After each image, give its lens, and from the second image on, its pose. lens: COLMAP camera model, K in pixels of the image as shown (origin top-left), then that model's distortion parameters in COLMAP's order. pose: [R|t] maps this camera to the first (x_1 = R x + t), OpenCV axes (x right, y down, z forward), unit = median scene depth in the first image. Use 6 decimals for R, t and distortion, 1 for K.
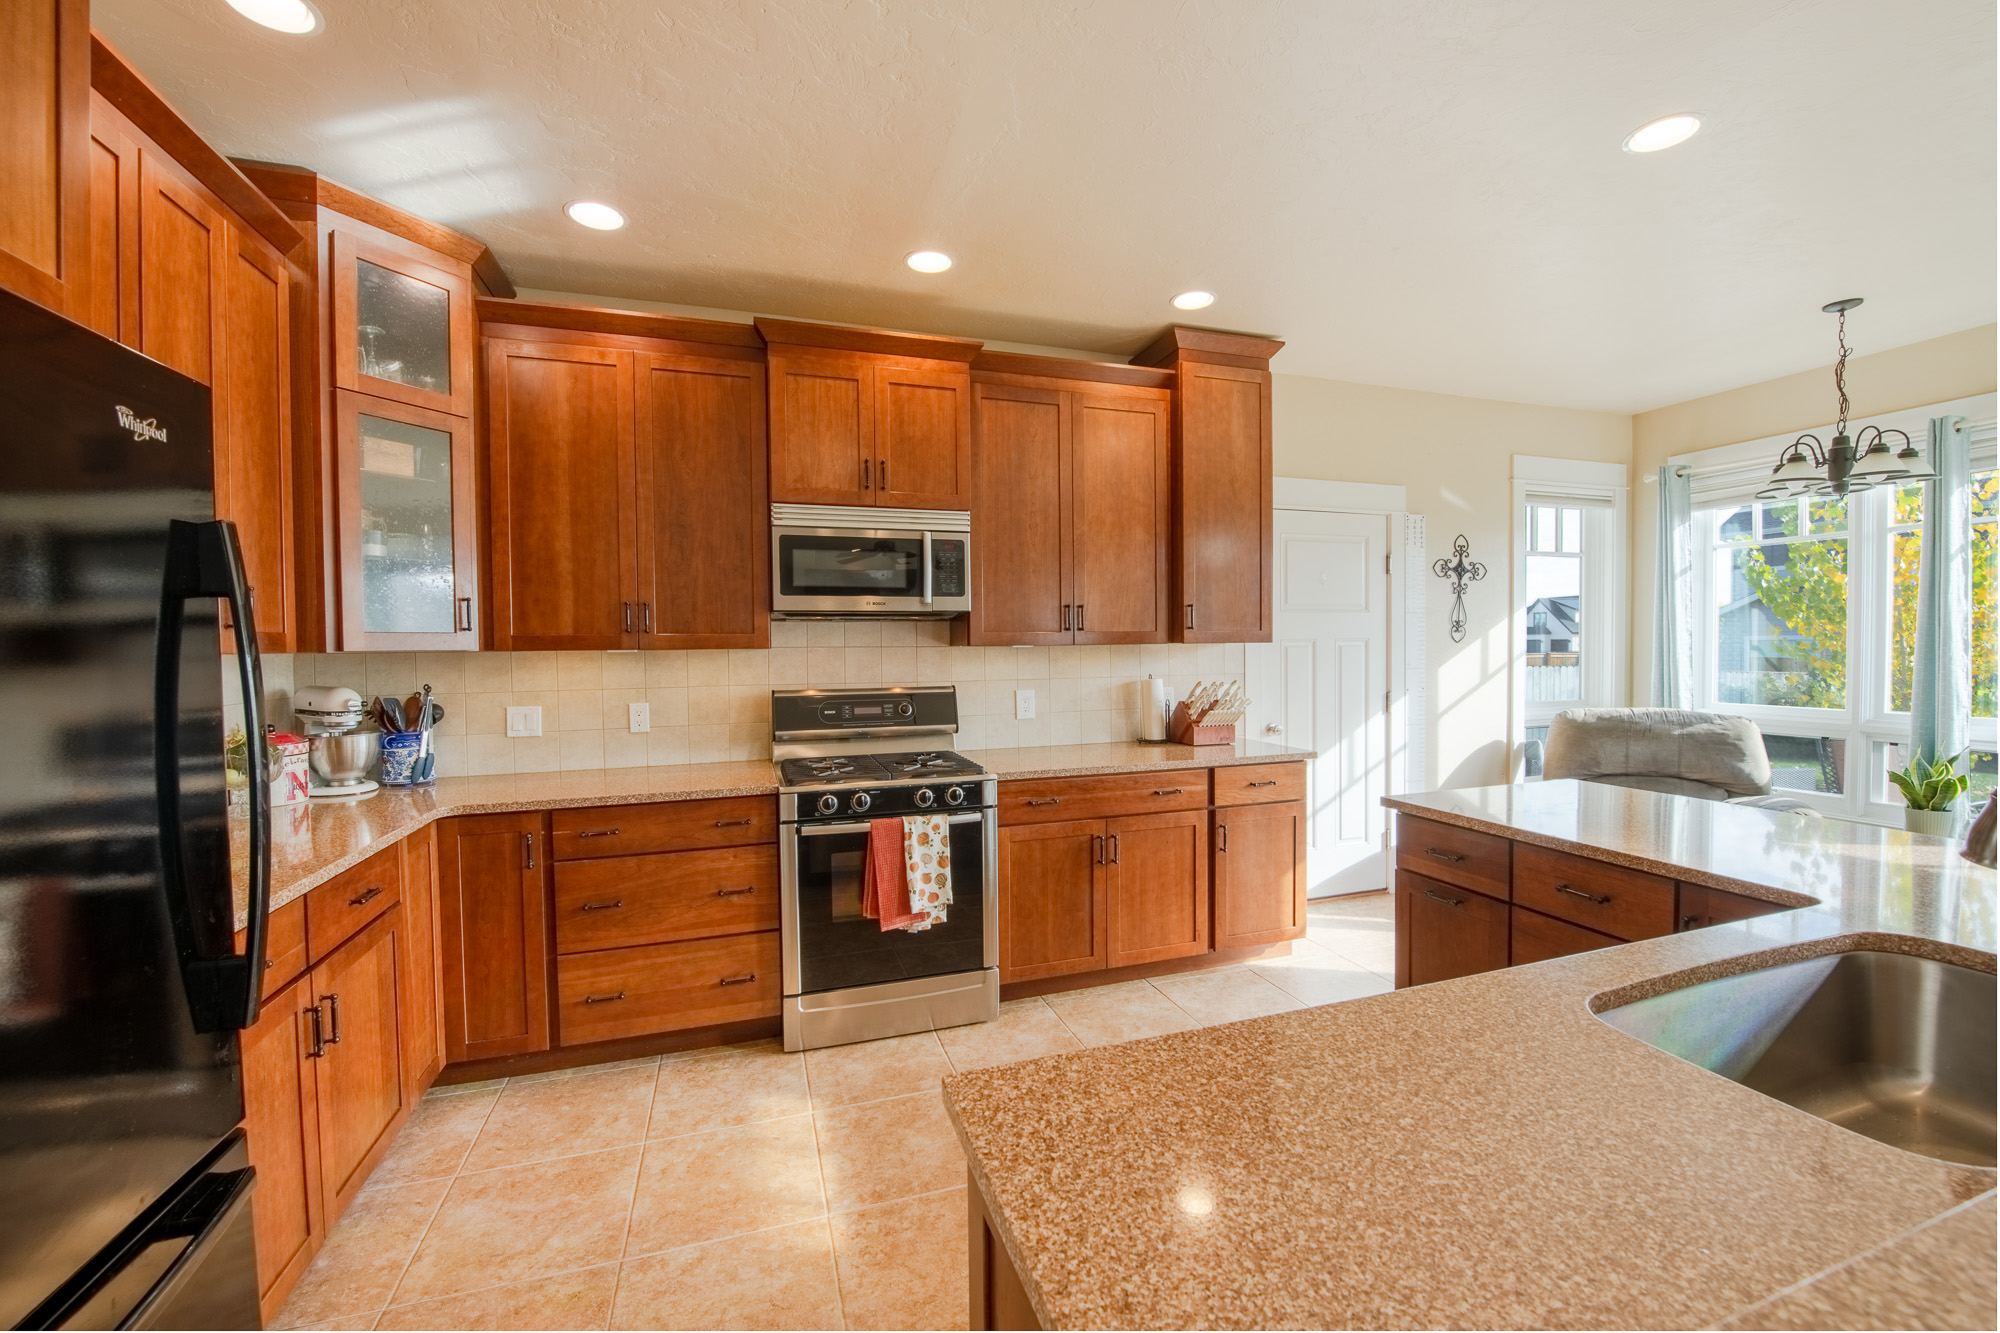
lens RADIAL K [[803.9, 0, 1008.5], [0, 803.9, 666.6], [0, 0, 1]] dist [-0.013408, -0.002467]
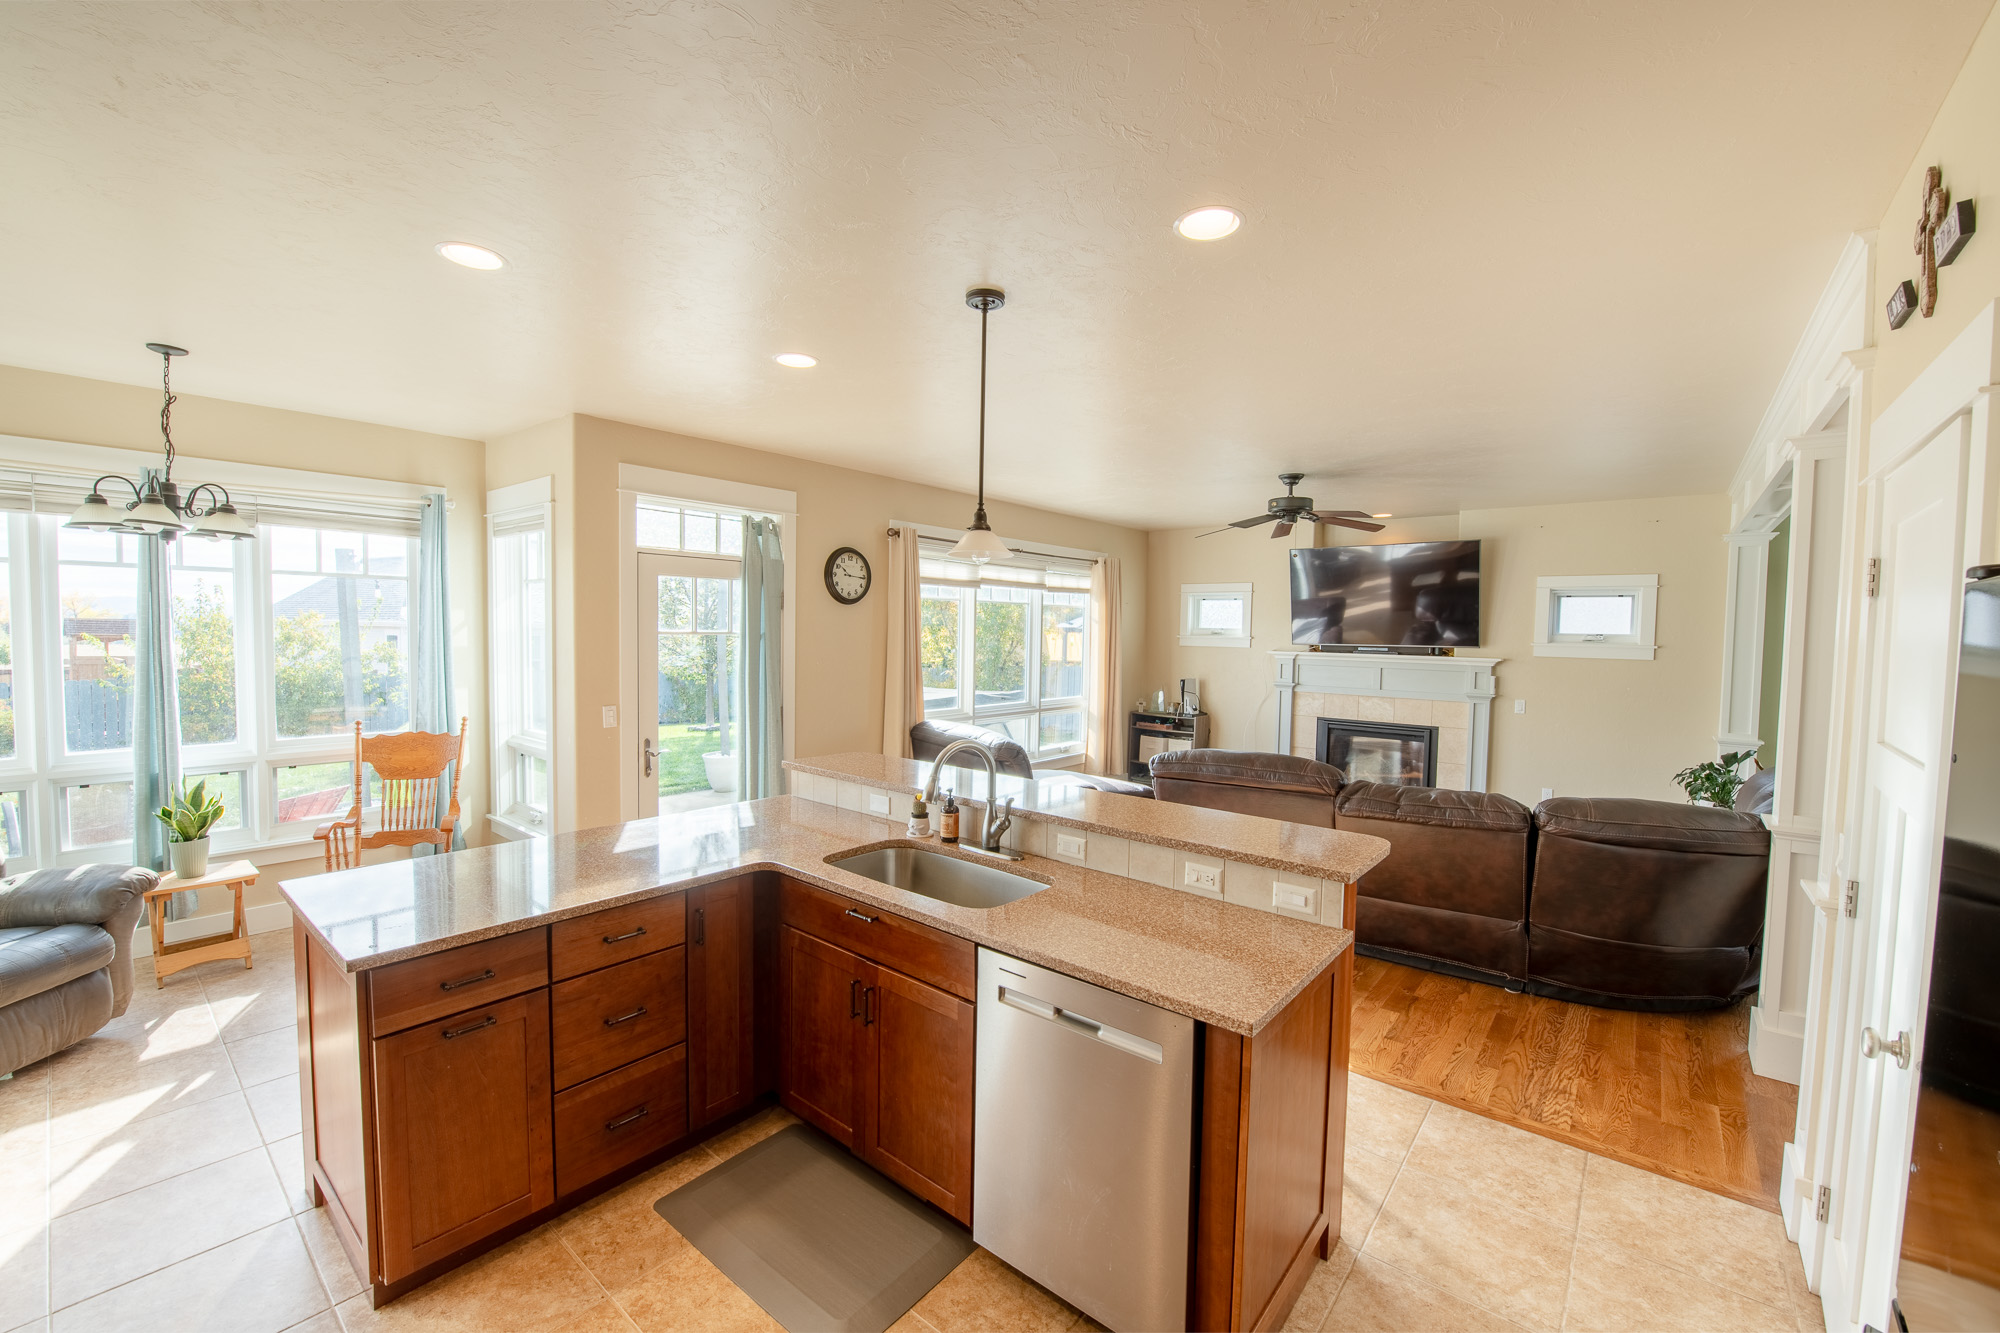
lens RADIAL K [[803.9, 0, 1008.5], [0, 803.9, 666.6], [0, 0, 1]] dist [-0.013408, -0.002467]
pose [[-0.528848, -0.038932, 0.847823, -0.328869], [0.009961, 0.998594, 0.052068, -0.099714], [-0.848658, 0.035981, -0.527717, 0.611779]]
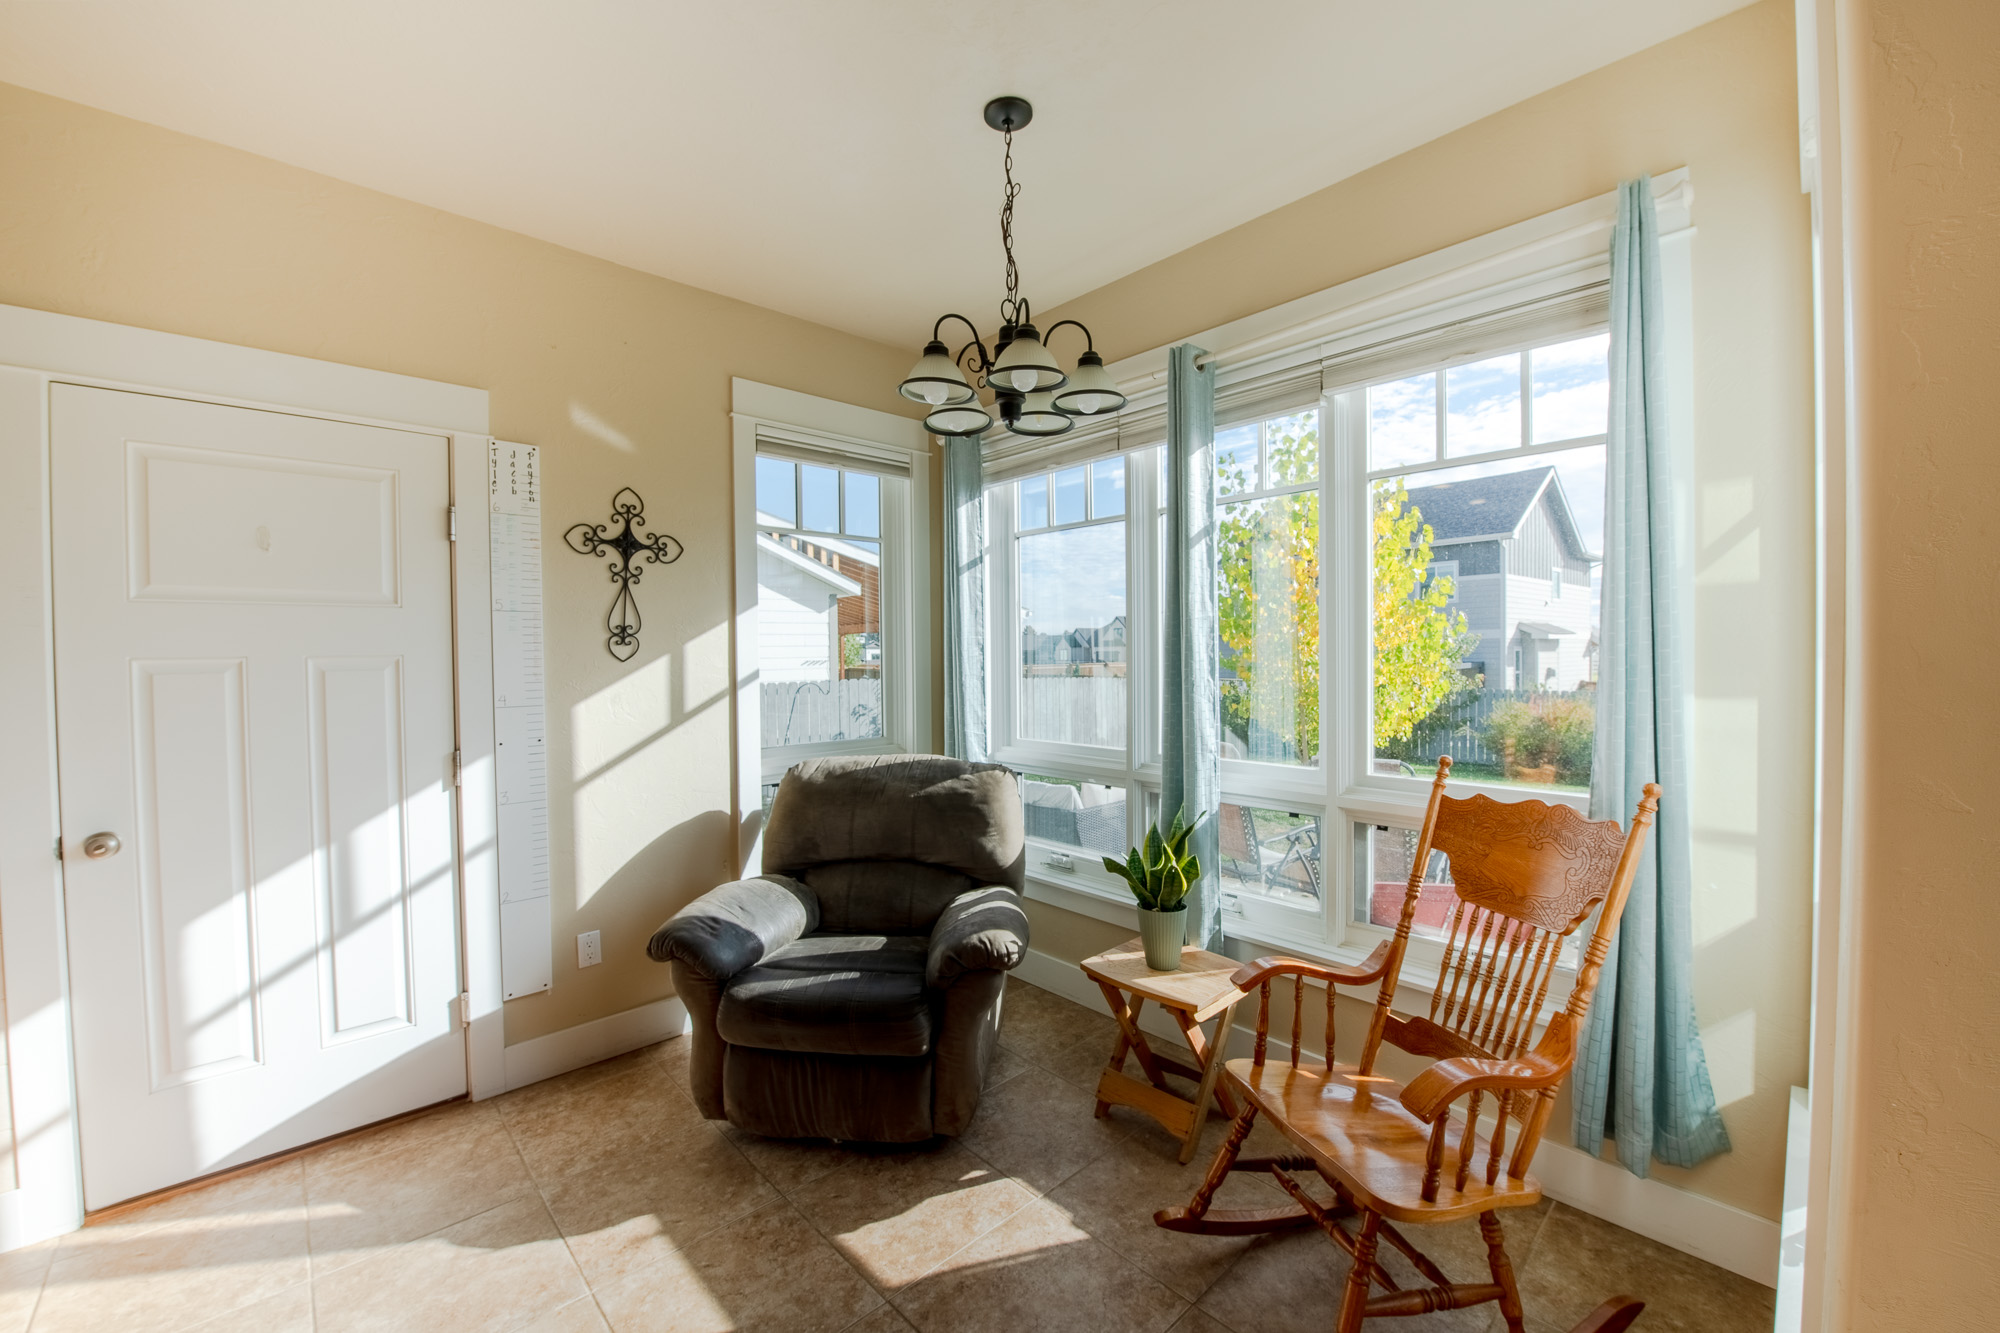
lens RADIAL K [[789.8, 0, 1000.0], [0, 789.8, 666.5], [0, 0, 1]] dist [-0.021402, -0.000138]
pose [[0.908743, -0.005411, 0.417322, 0.763743], [0.011336, 0.999867, -0.011719, -0.020939], [-0.417203, 0.015380, 0.908683, 0.434975]]
